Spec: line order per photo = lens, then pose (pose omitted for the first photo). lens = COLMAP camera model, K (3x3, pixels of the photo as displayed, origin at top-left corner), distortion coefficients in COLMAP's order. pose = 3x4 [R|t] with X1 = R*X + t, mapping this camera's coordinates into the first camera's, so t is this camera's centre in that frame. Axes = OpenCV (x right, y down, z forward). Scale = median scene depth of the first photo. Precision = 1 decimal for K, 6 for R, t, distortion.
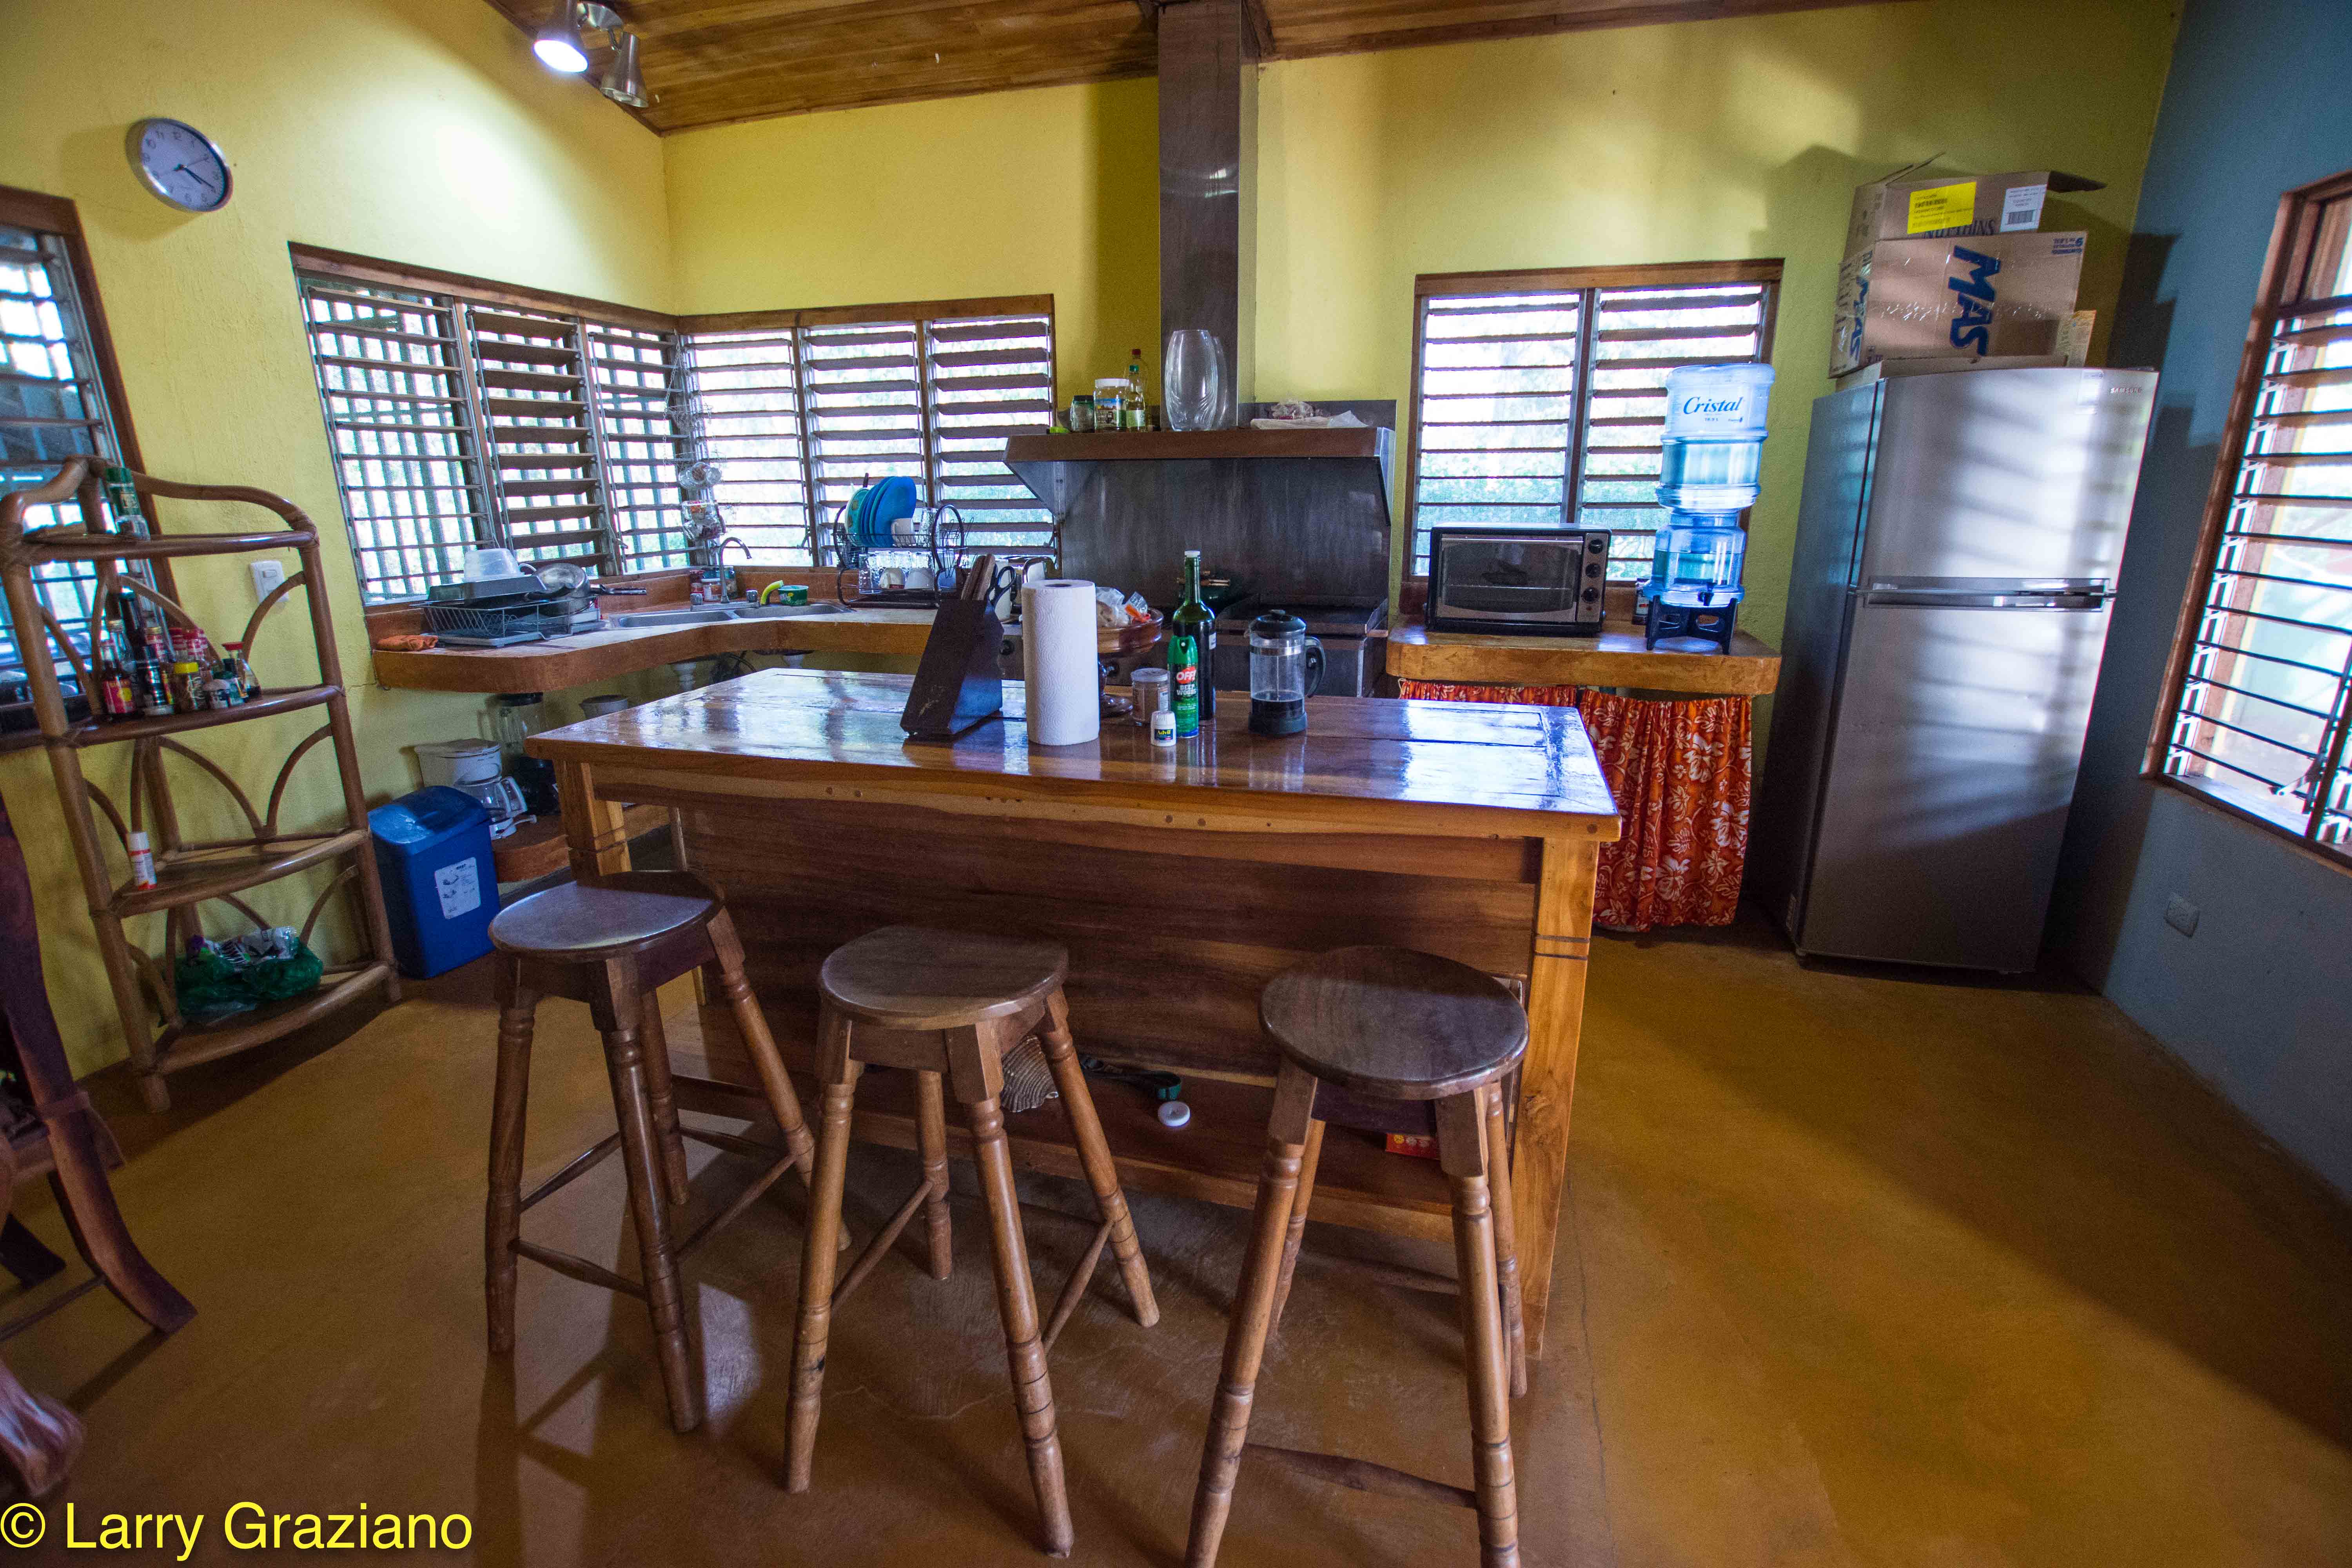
lens RADIAL K [[1036.2, 0, 1191.9], [0, 1036.2, 766.0], [0, 0, 1]] dist [-0.033172, 0.004178]
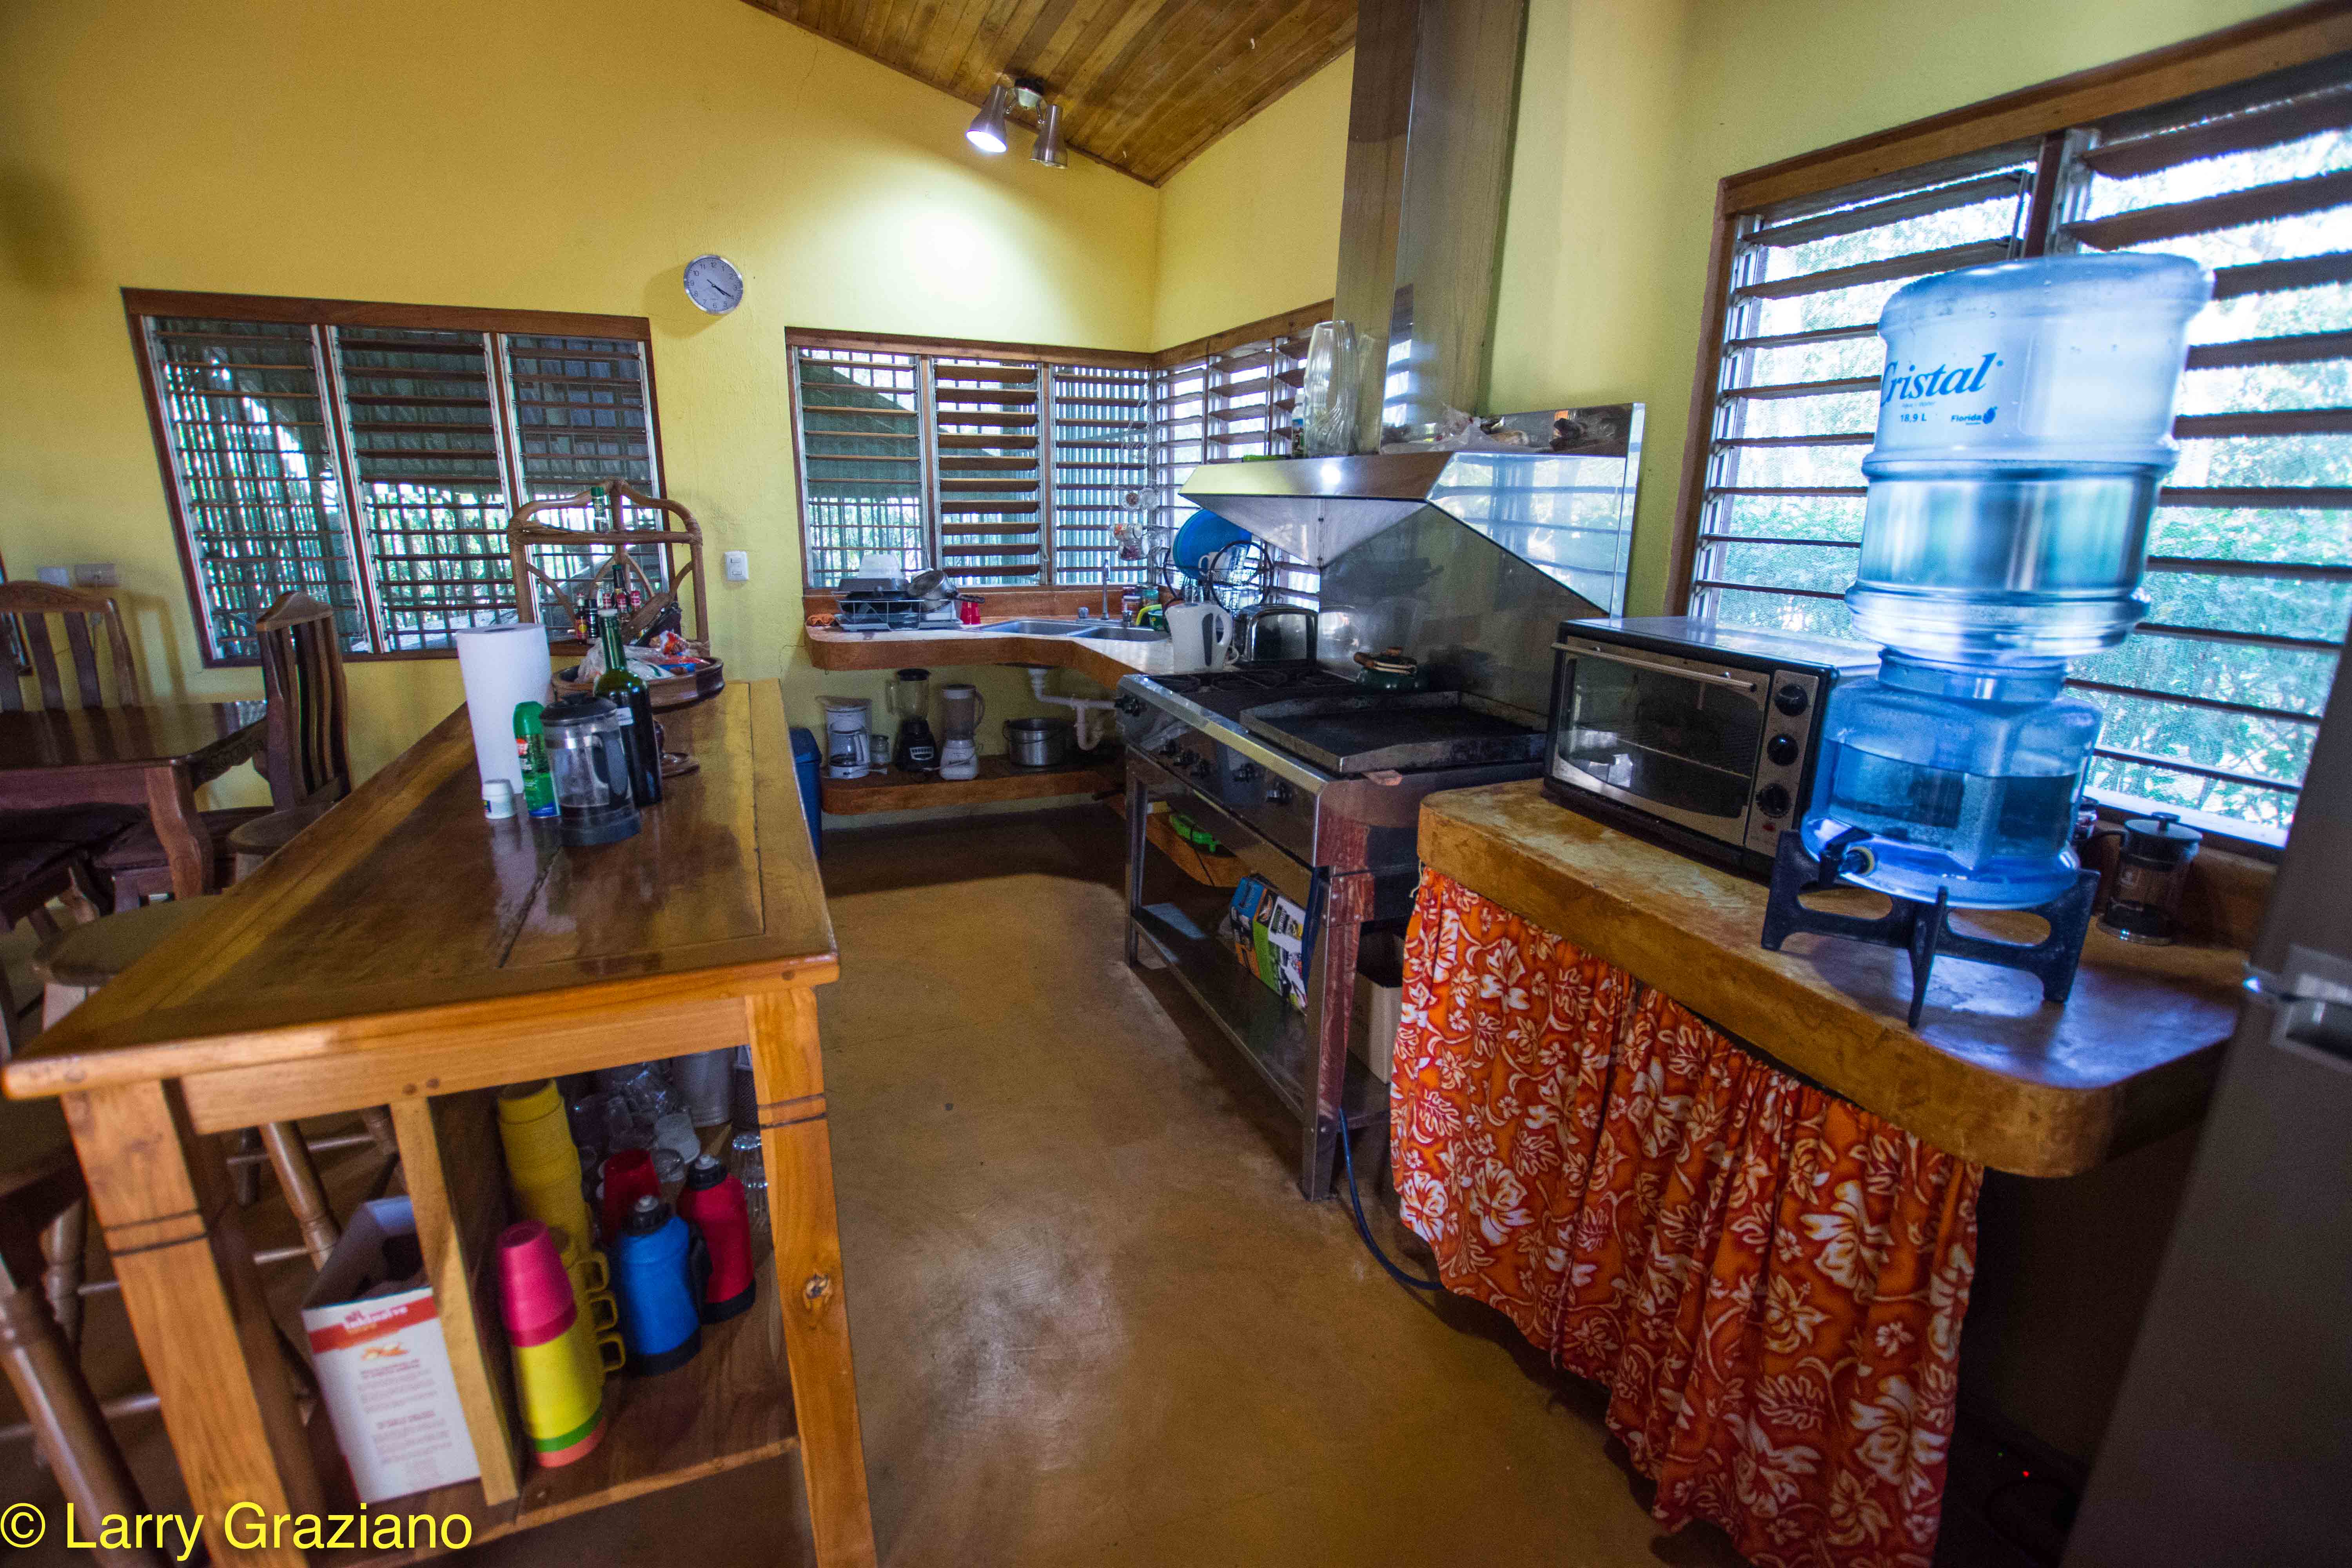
lens RADIAL K [[1036.2, 0, 1191.5], [0, 1036.2, 762.6], [0, 0, 1]] dist [-0.033172, 0.004178]
pose [[0.626247, 0.212471, -0.750114, 0.527936], [-0.231007, 0.969511, 0.081755, -0.148068], [0.744614, 0.122083, 0.656236, 0.455213]]
